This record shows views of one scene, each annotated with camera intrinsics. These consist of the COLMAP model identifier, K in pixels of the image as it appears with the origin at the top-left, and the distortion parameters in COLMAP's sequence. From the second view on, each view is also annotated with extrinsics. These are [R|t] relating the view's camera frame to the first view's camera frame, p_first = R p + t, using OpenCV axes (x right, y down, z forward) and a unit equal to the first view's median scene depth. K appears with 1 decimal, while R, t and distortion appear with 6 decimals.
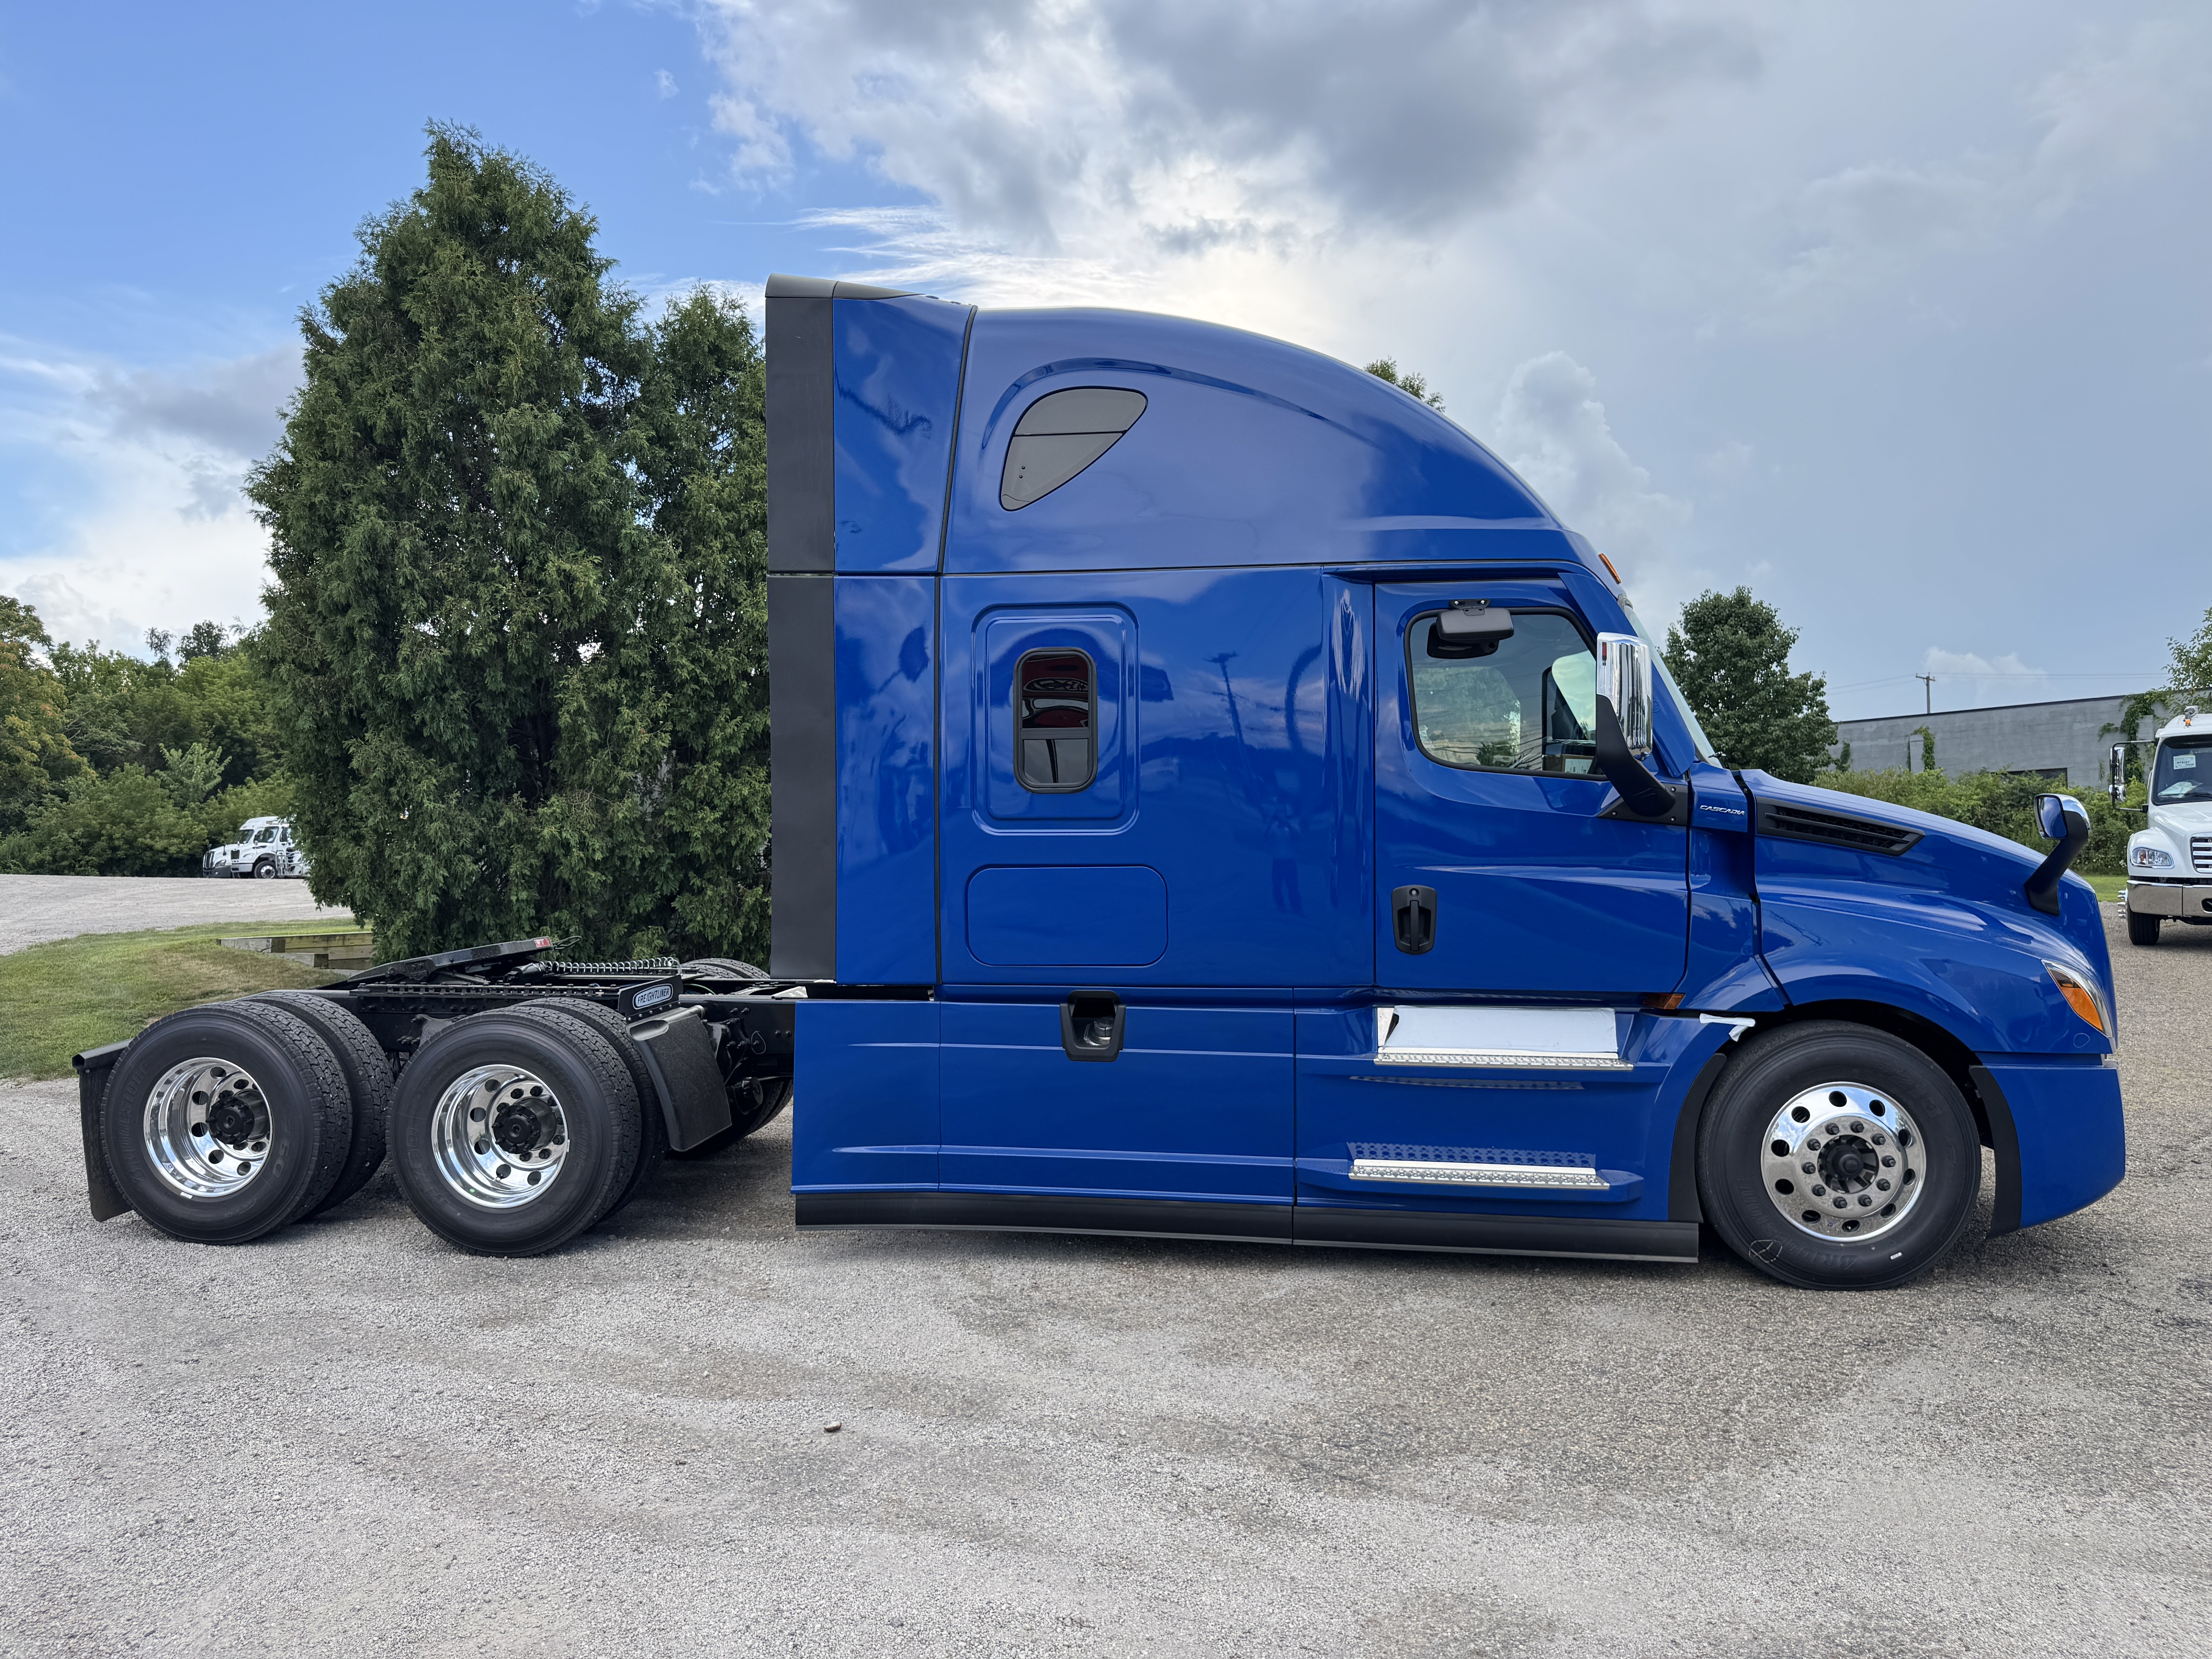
lens RADIAL K [[1563.7, 0, 1102.6], [0, 1563.7, 827.1], [0, 0, 1]] dist [0.044006, -0.053685]
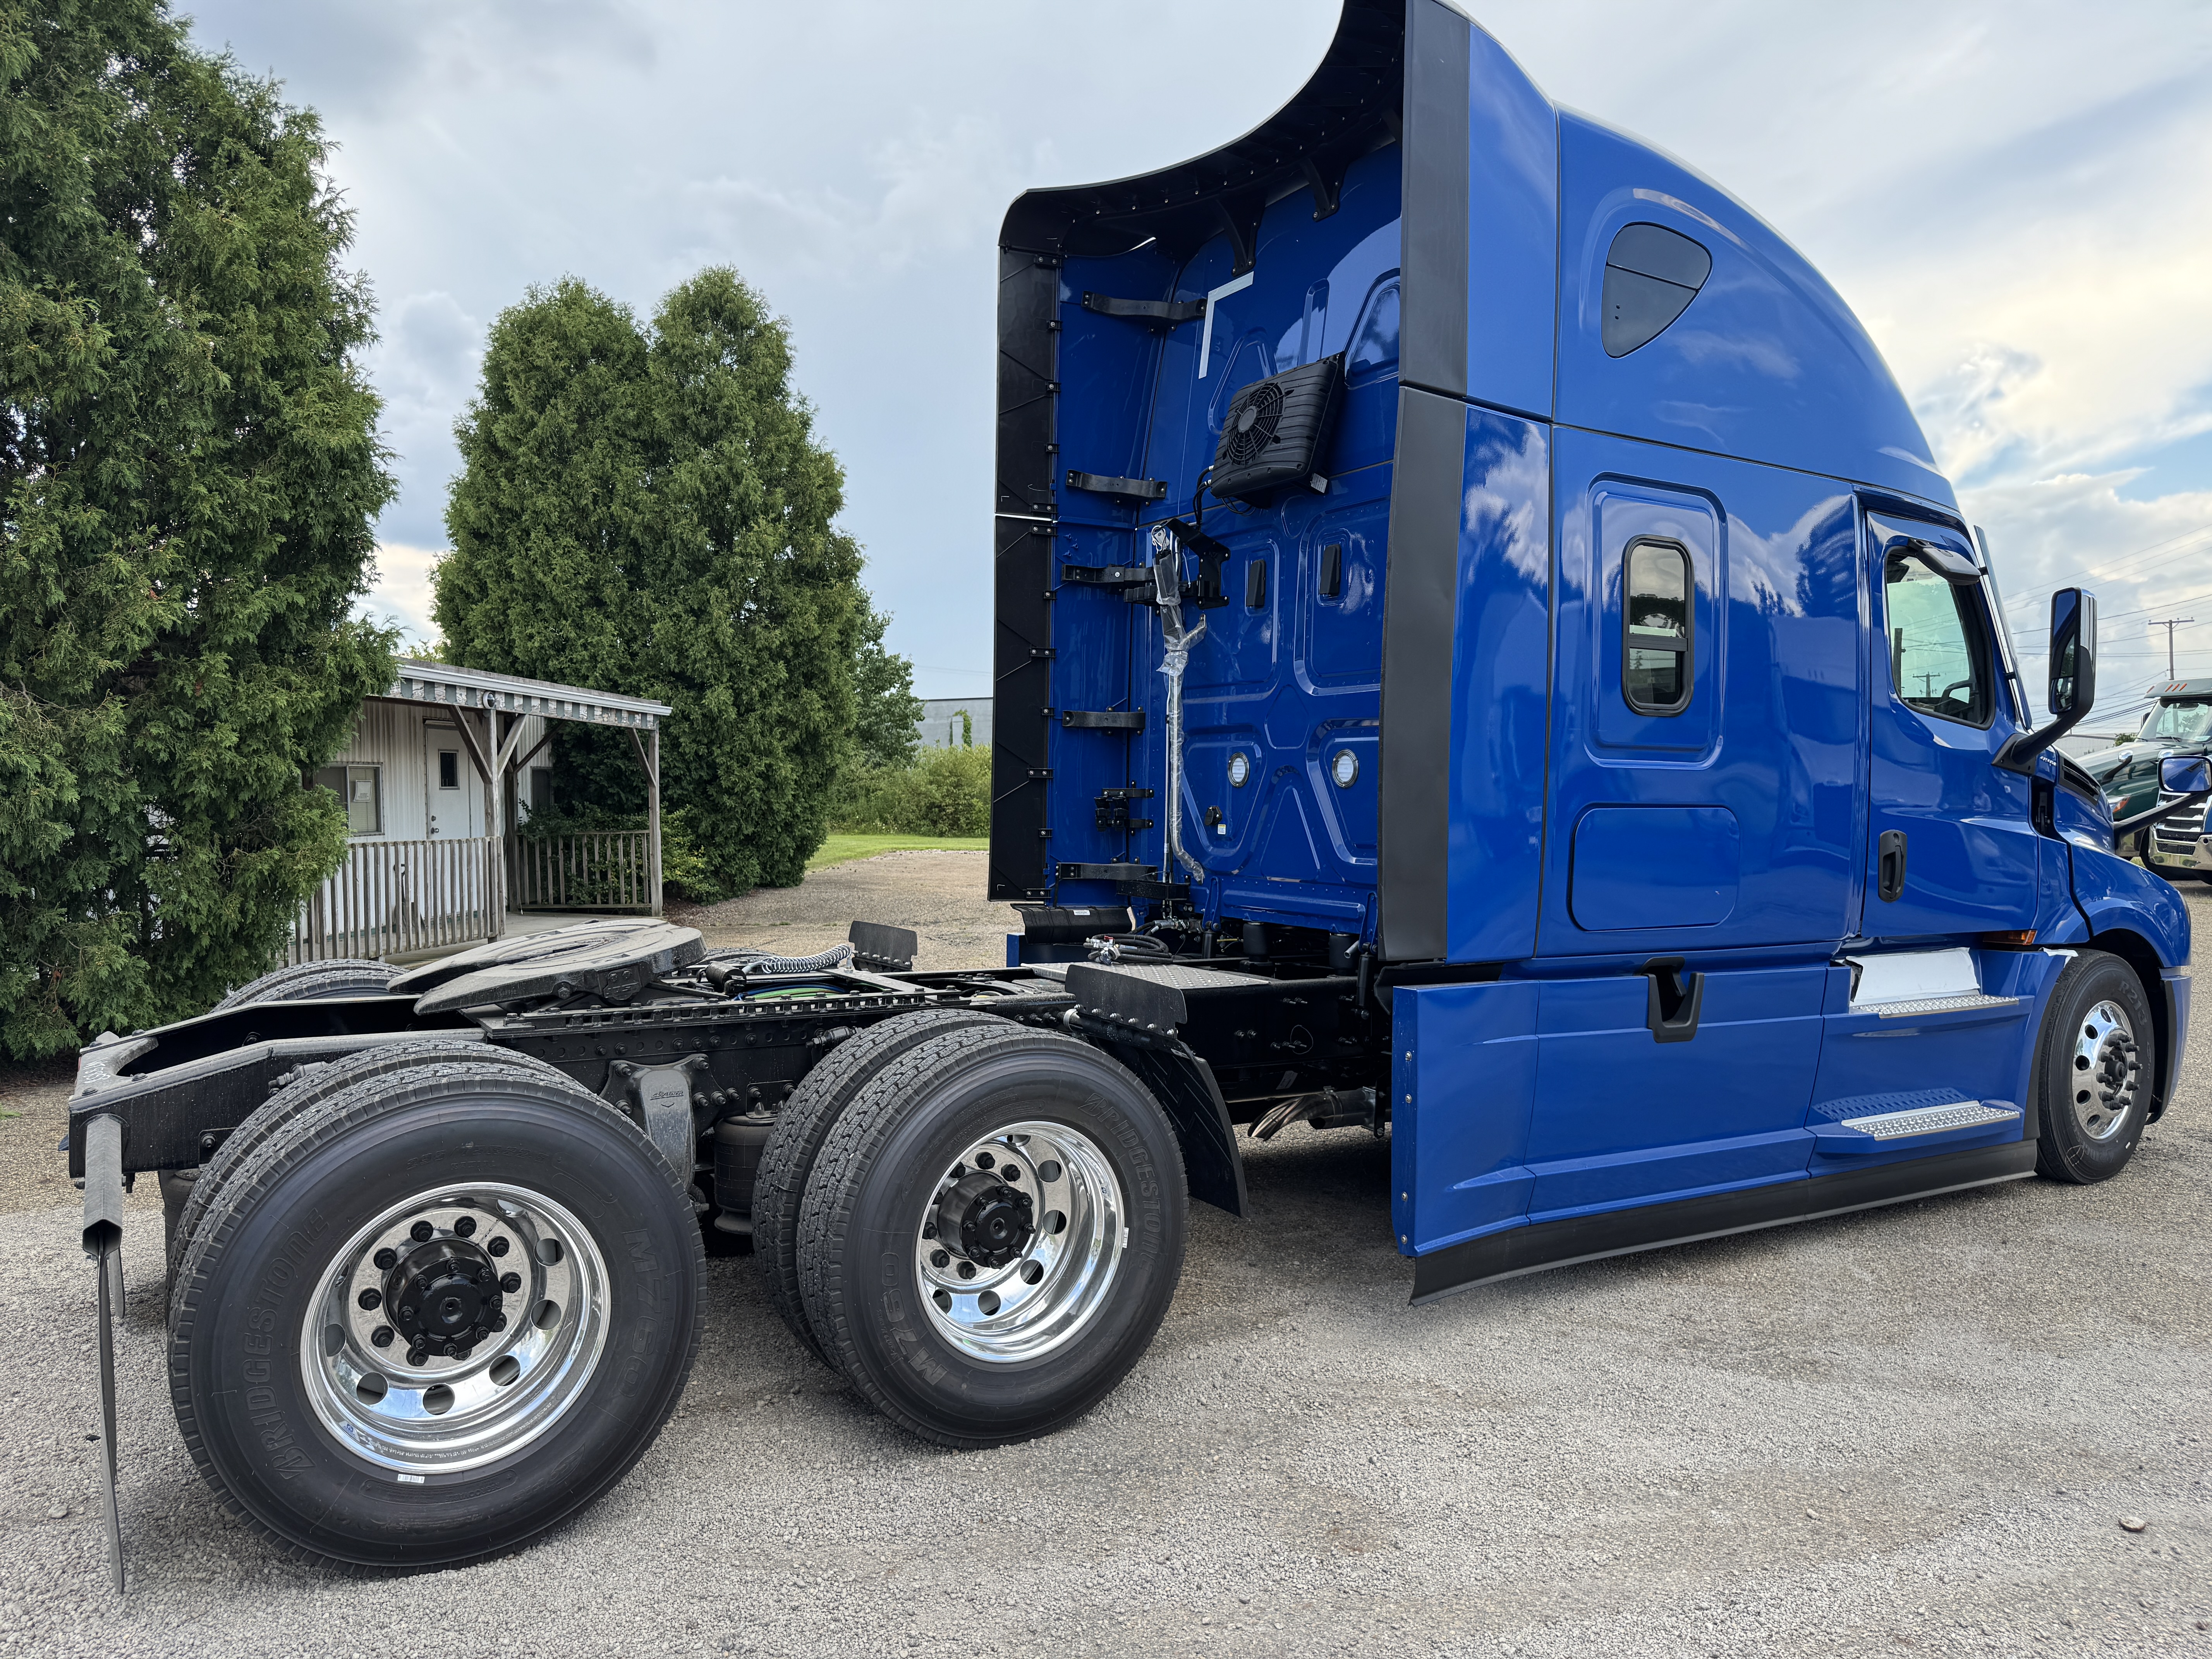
lens RADIAL K [[1563.7, 0, 1133.0], [0, 1563.7, 816.0], [0, 0, 1]] dist [0.044006, -0.053685]
pose [[0.769910, 0.009318, 0.638085, -0.402633], [-0.016952, 0.999839, 0.005853, 0.015900], [-0.637927, -0.015323, 0.769944, 0.281871]]
